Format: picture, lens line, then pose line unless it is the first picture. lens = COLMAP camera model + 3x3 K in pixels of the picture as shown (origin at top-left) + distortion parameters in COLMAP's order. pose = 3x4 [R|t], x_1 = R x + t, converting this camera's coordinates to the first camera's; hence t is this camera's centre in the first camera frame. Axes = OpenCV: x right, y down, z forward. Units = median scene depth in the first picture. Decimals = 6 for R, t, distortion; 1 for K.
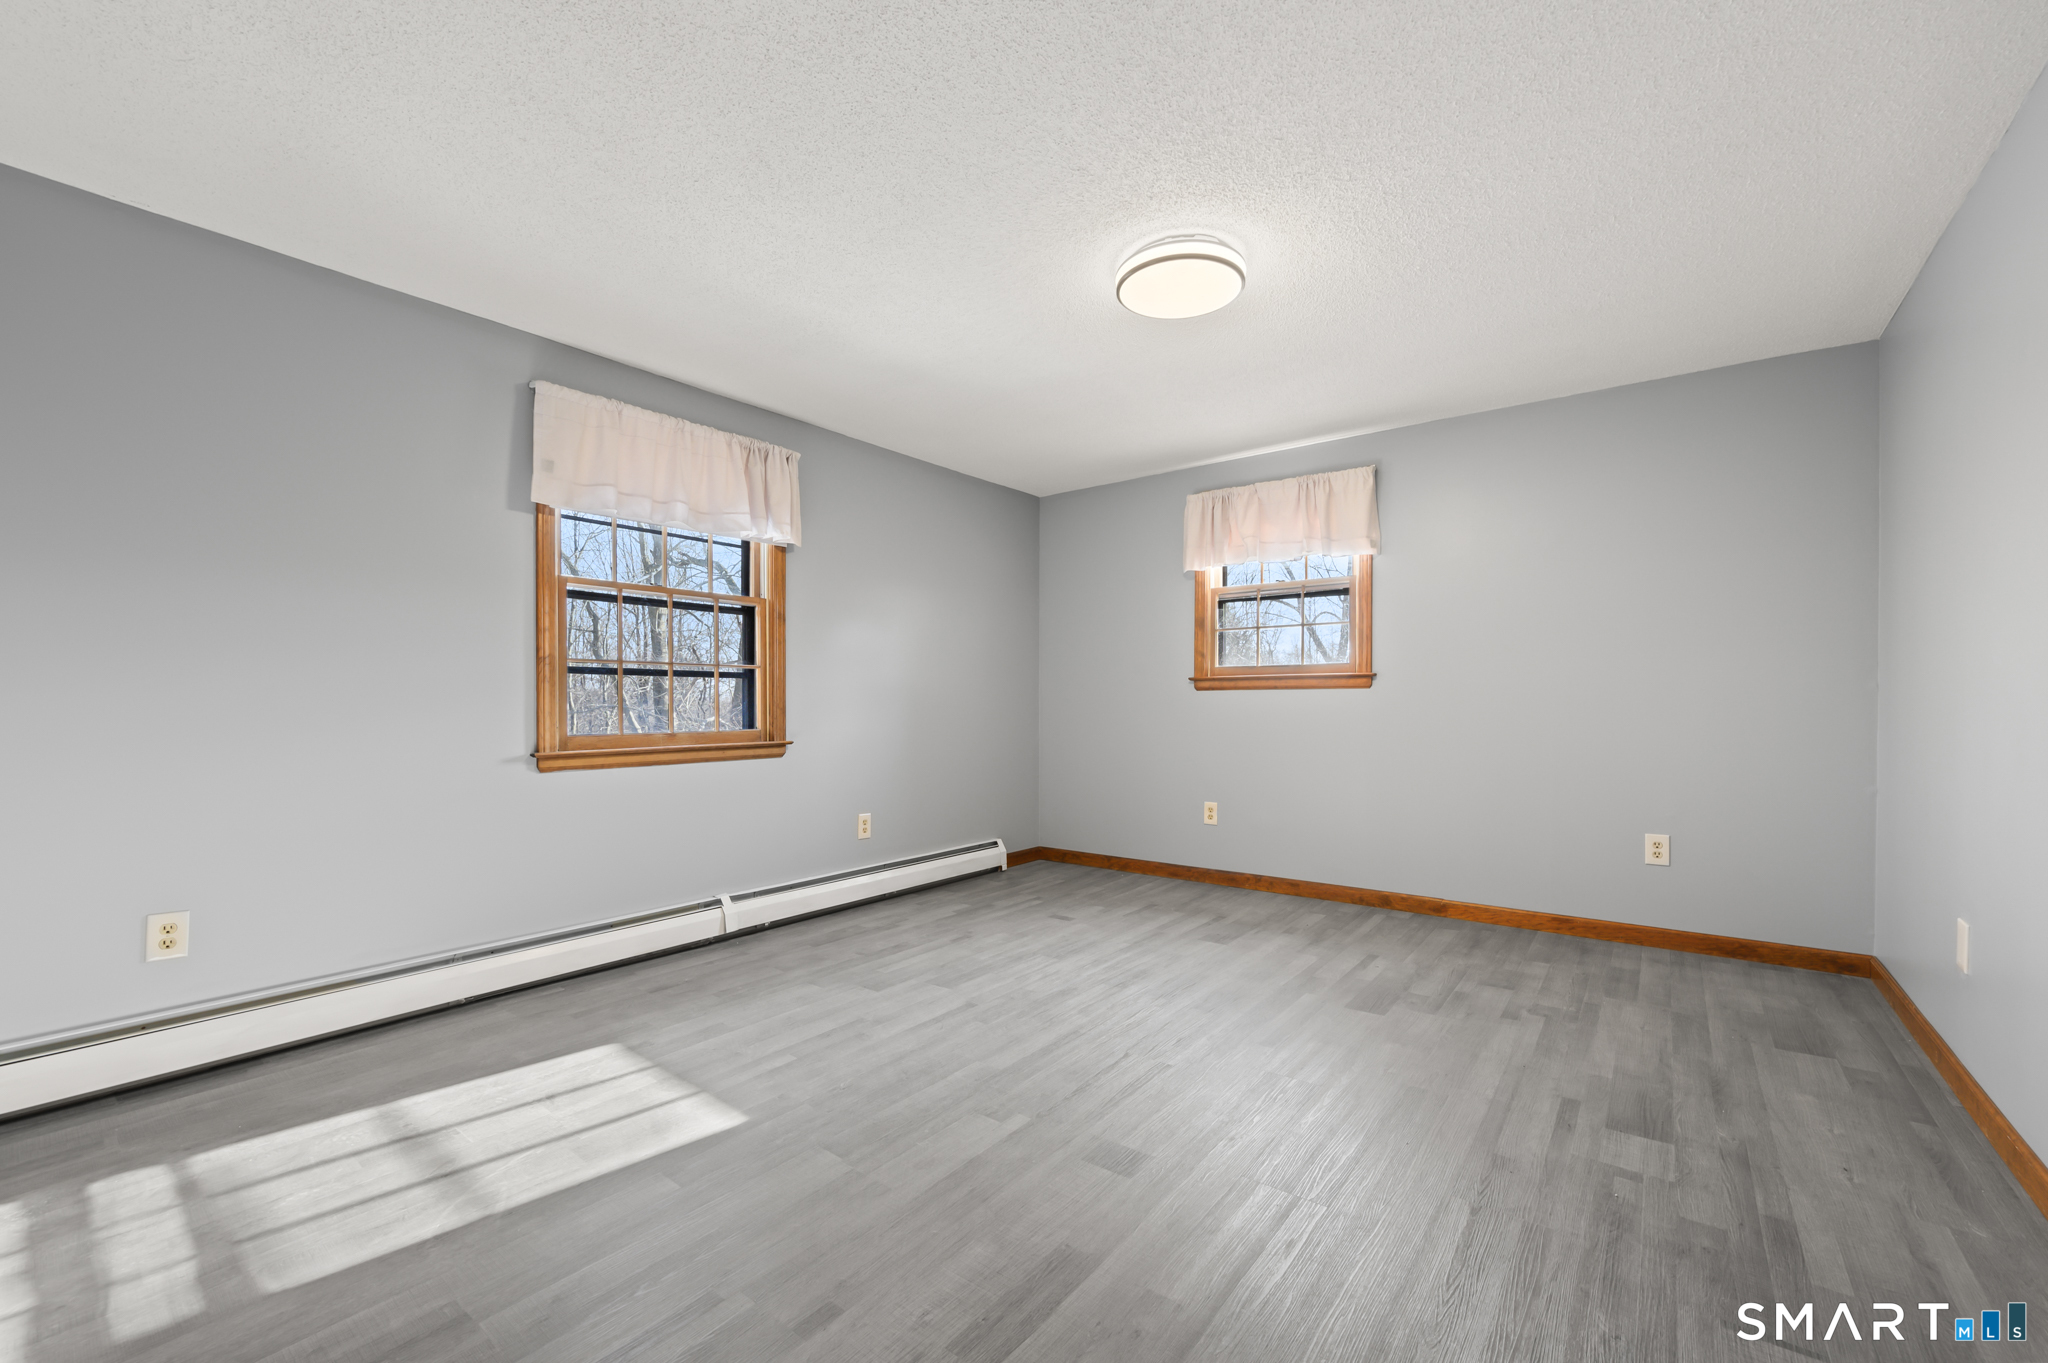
lens RADIAL K [[818.2, 0, 1023.7], [0, 818.2, 690.0], [0, 0, 1]] dist [0.029842, 0.000062]
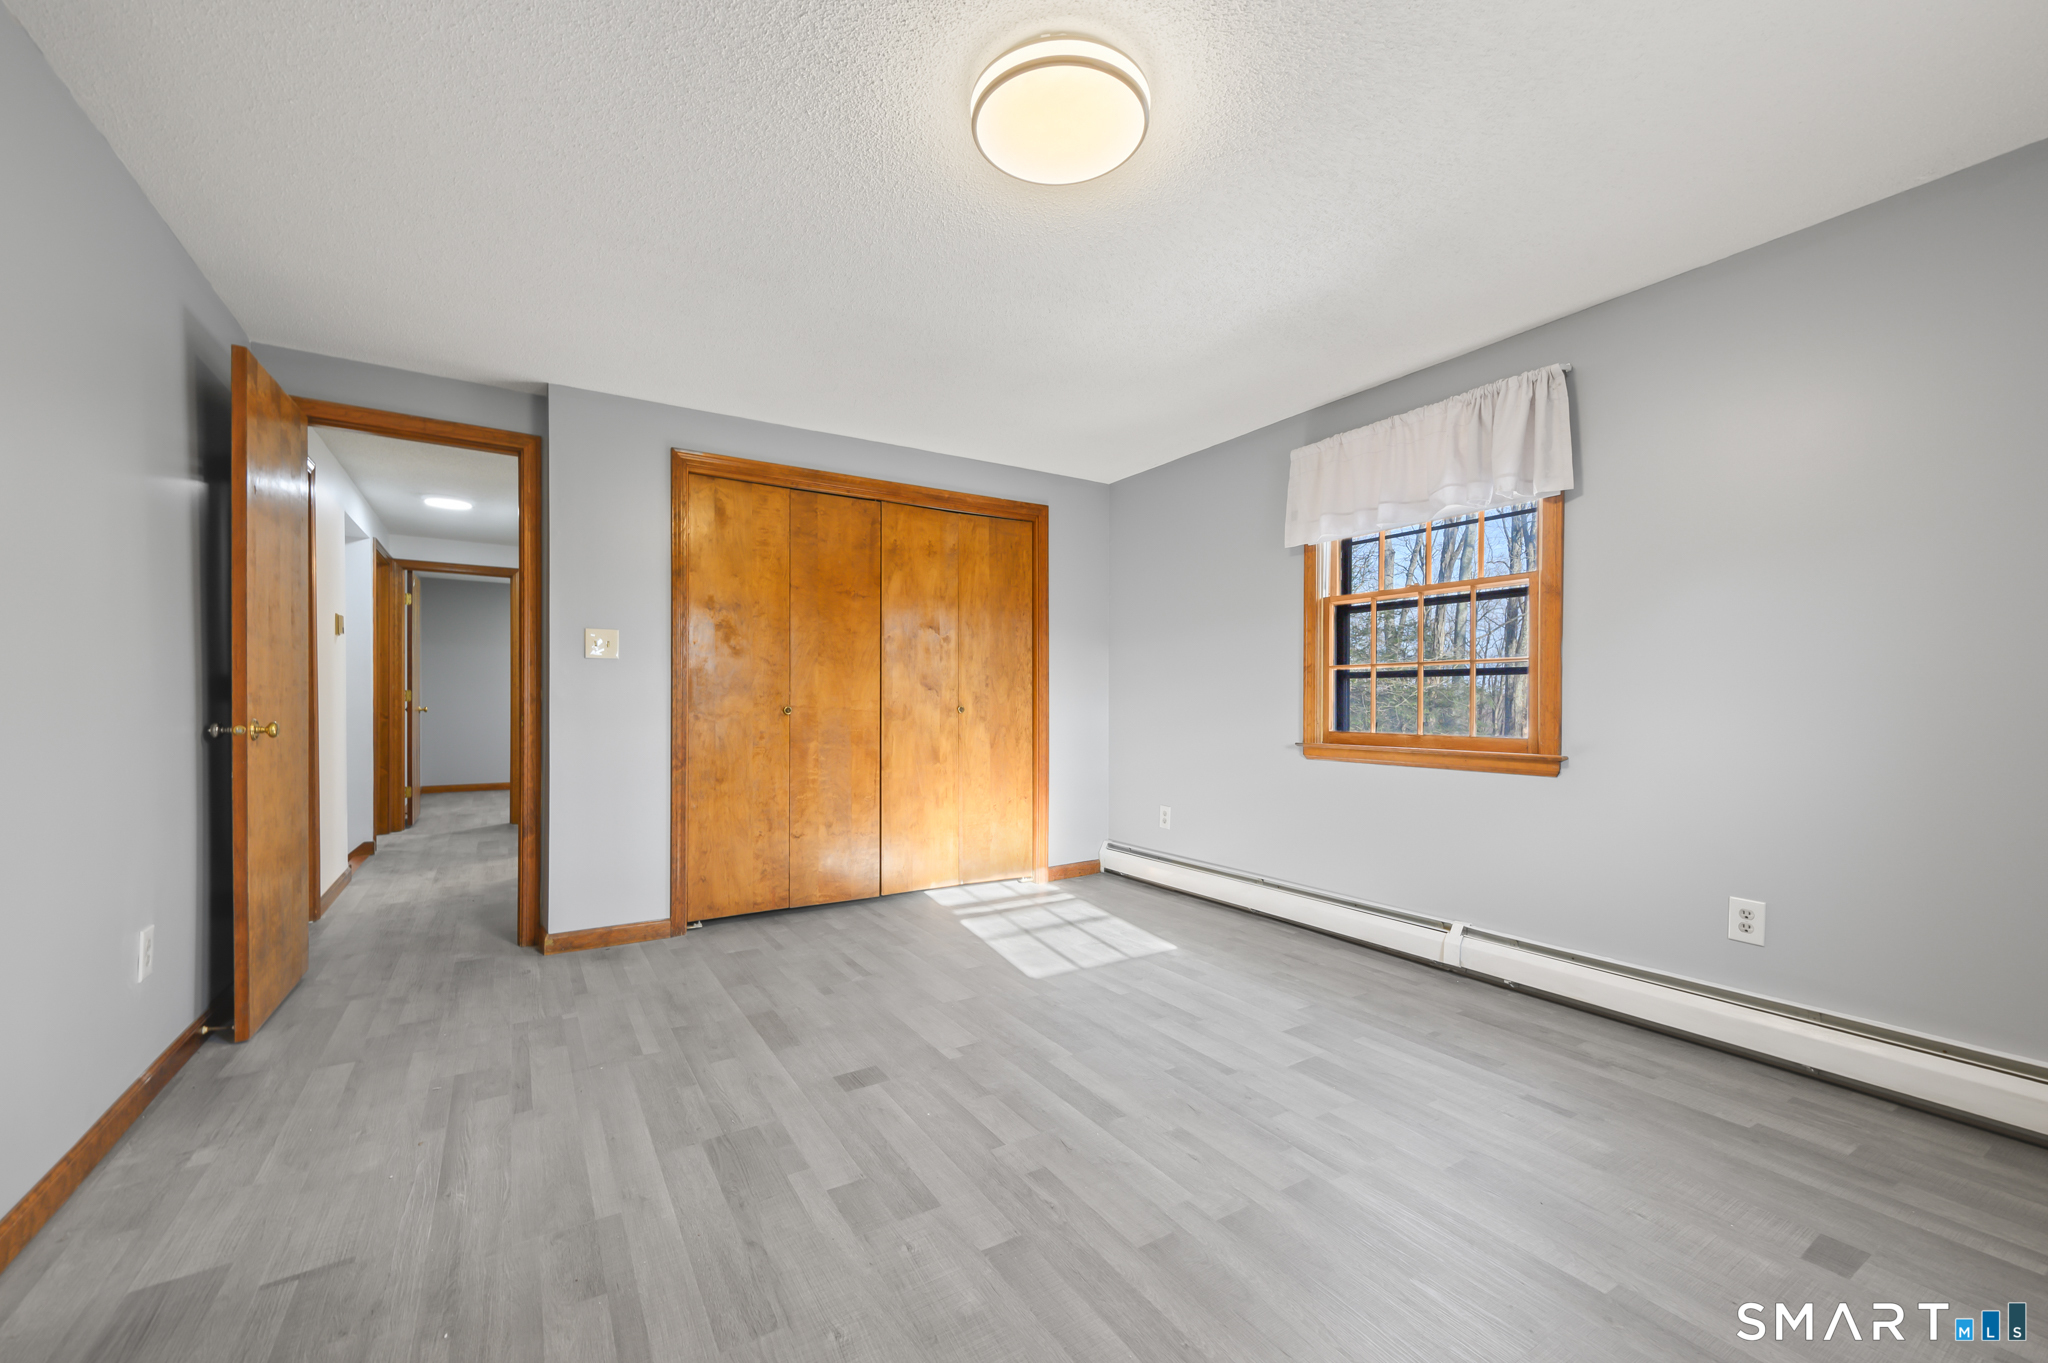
lens RADIAL K [[809.3, 0, 1026.8], [0, 809.3, 683.9], [0, 0, 1]] dist [-0.000795, 0.000057]
pose [[-0.328591, -0.026255, -0.944107, 0.649349], [0.004194, 0.999563, -0.029257, 0.019418], [0.944463, -0.013574, -0.328337, 0.913421]]
